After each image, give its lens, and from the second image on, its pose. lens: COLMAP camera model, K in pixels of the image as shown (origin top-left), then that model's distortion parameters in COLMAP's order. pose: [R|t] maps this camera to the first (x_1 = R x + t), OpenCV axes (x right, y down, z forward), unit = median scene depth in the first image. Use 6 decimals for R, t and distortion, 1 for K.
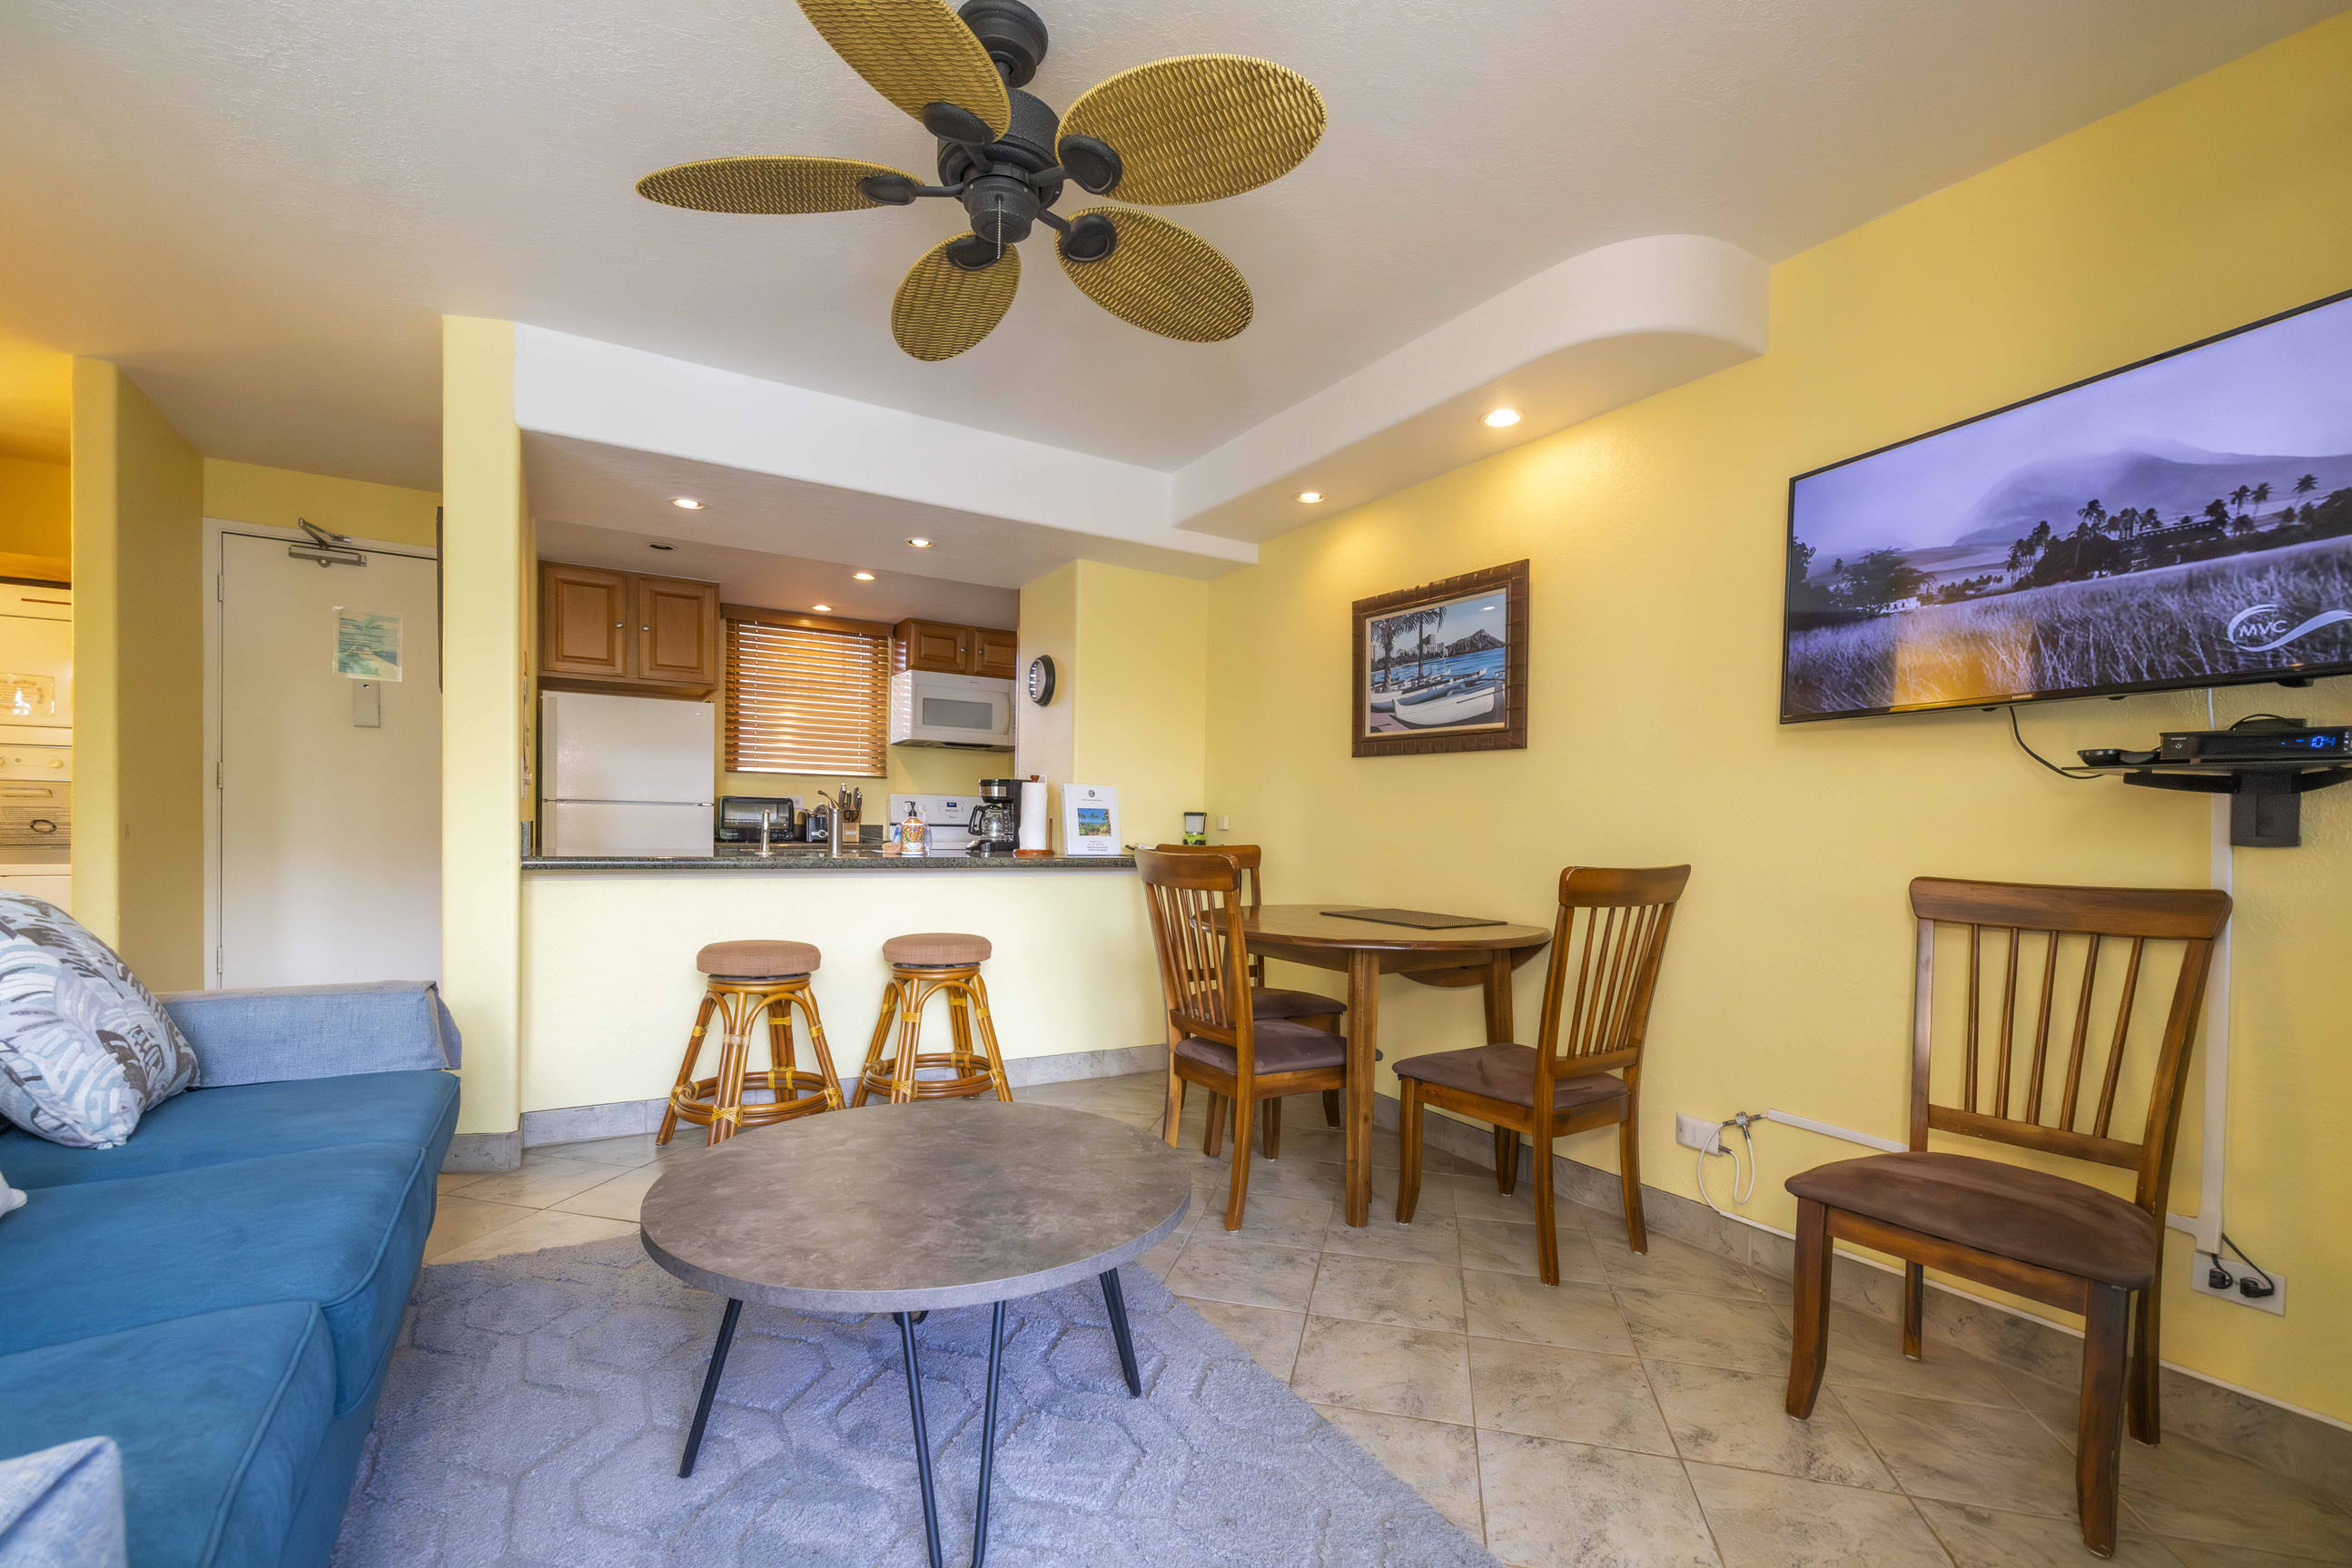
lens RADIAL K [[989.1, 0, 1175.1], [0, 989.1, 850.2], [0, 0, 1]] dist [-0.001462, -0.000165]
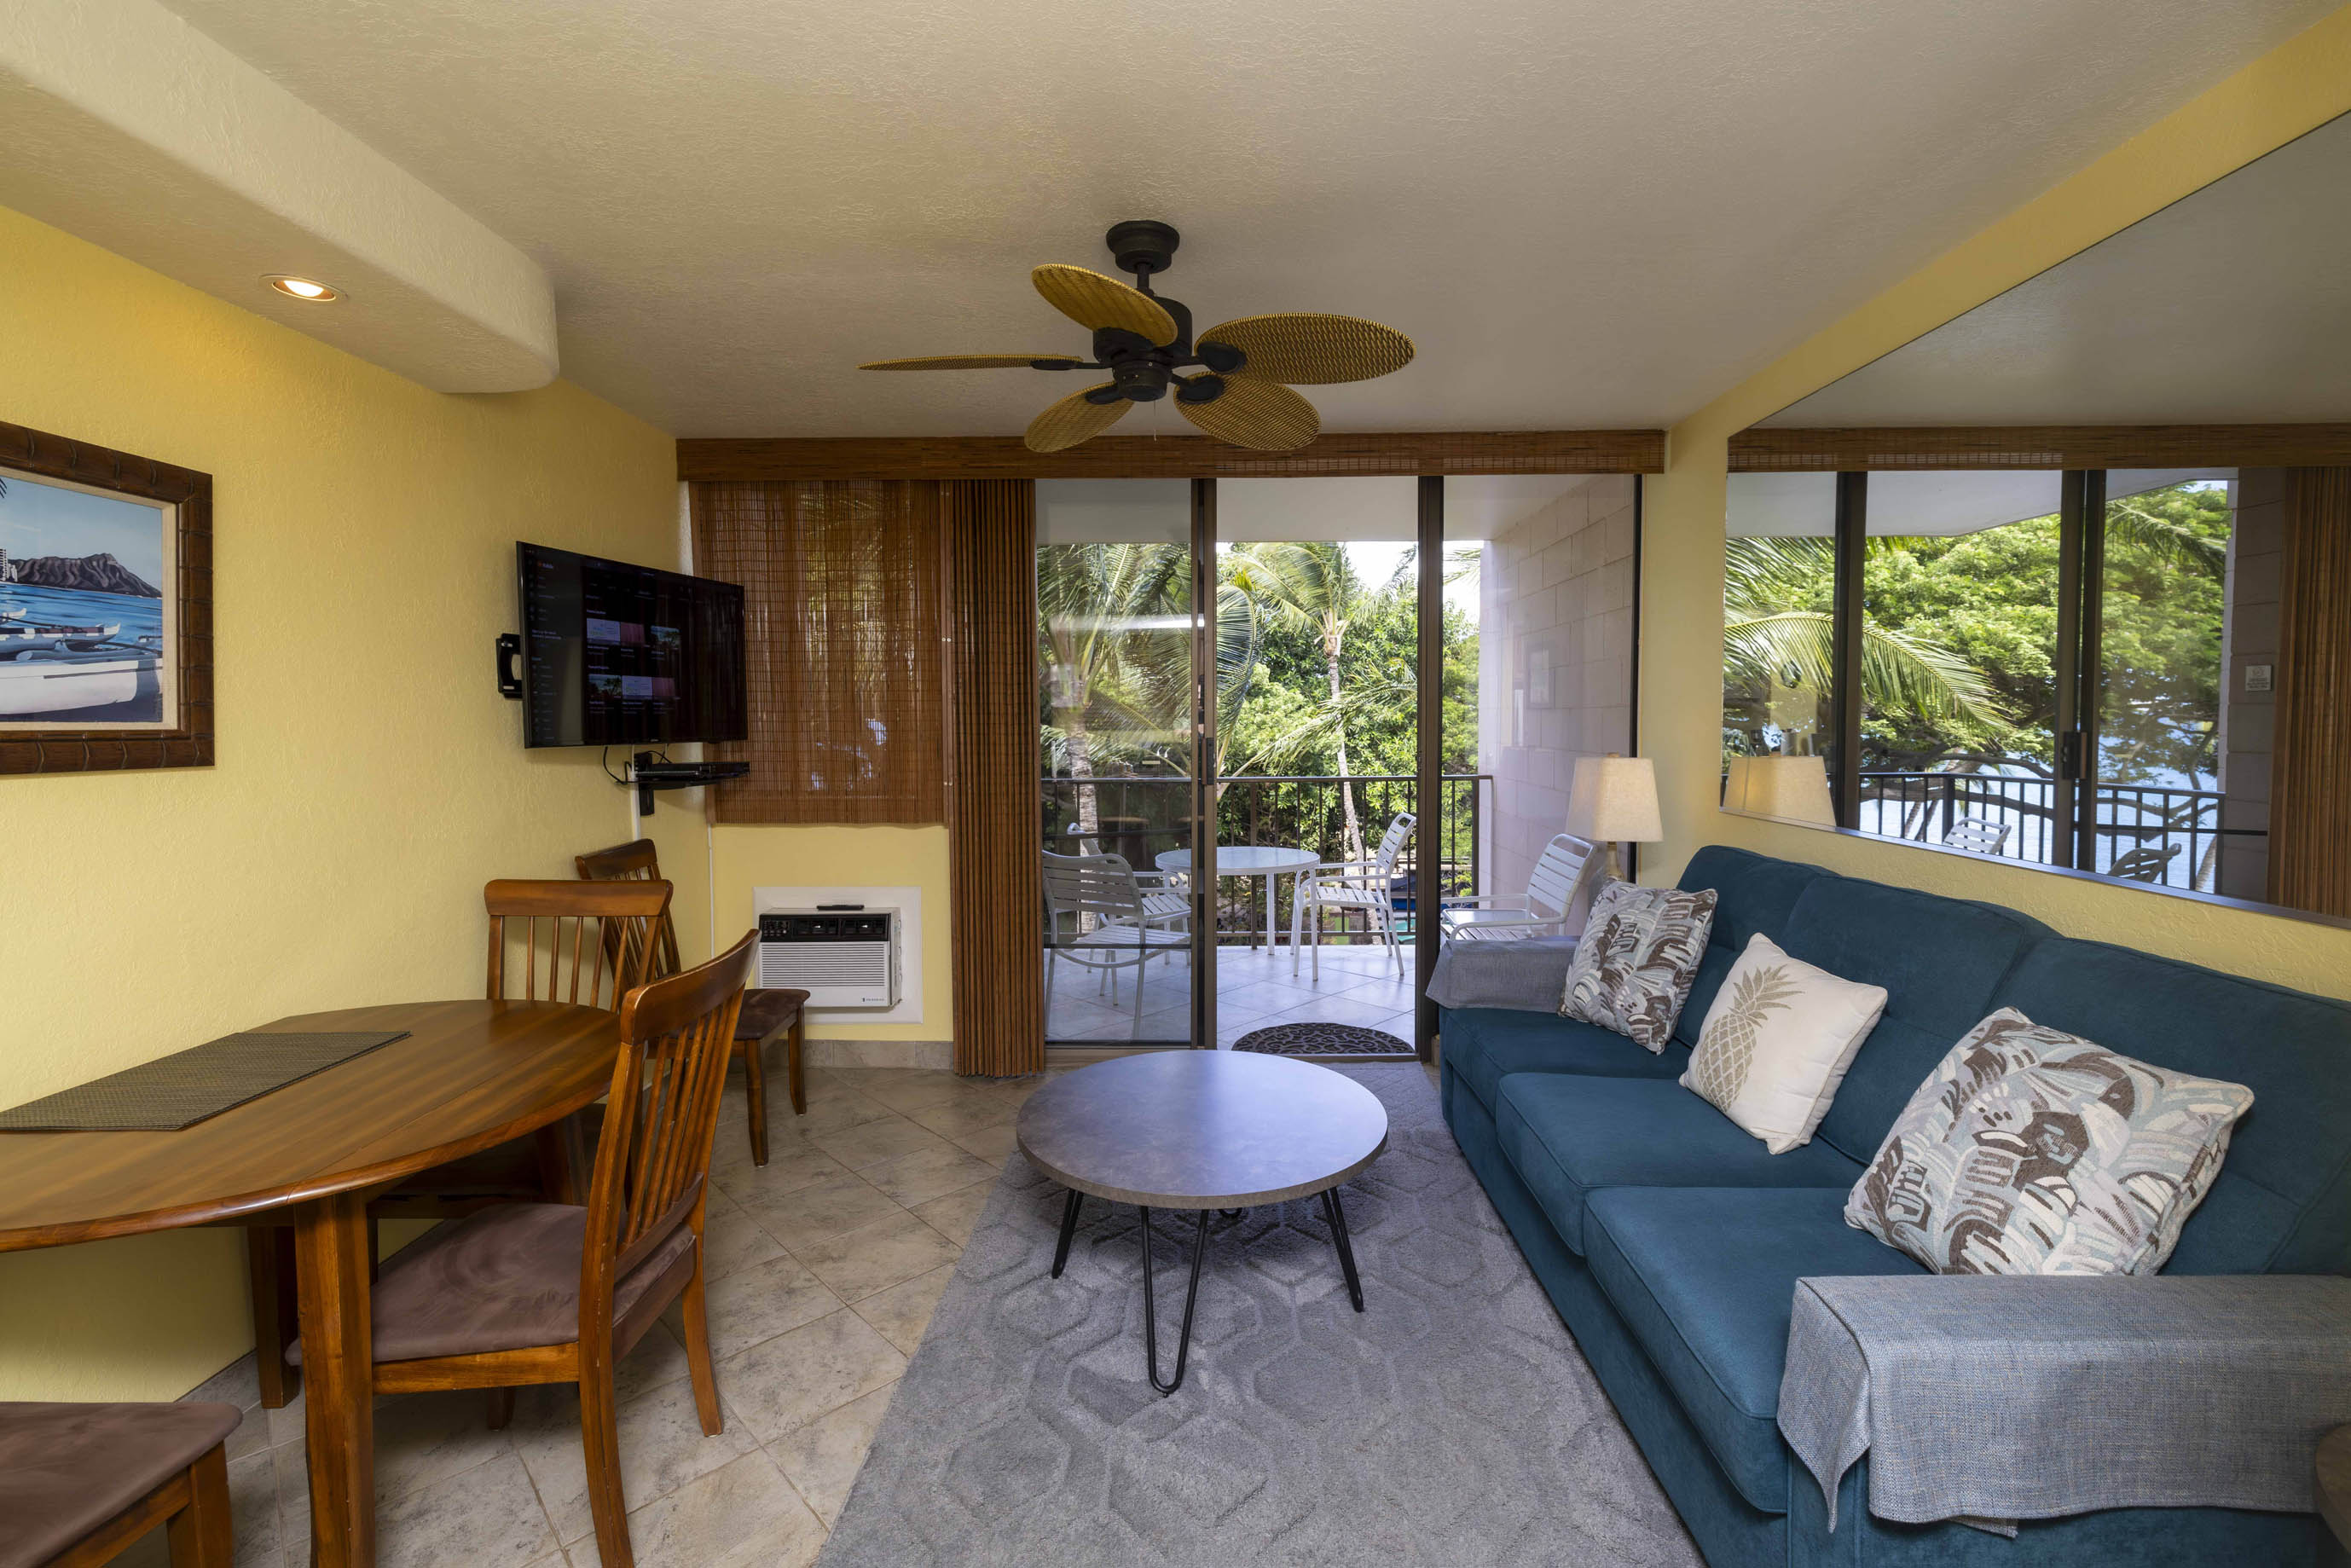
lens RADIAL K [[981.2, 0, 1183.2], [0, 981.2, 726.7], [0, 0, 1]] dist [-0.000113, 0.000061]
pose [[-0.838626, -0.019418, 0.544362, -0.746220], [0.002309, 0.999229, 0.039200, -0.211896], [-0.544703, 0.034131, -0.837934, 1.656867]]
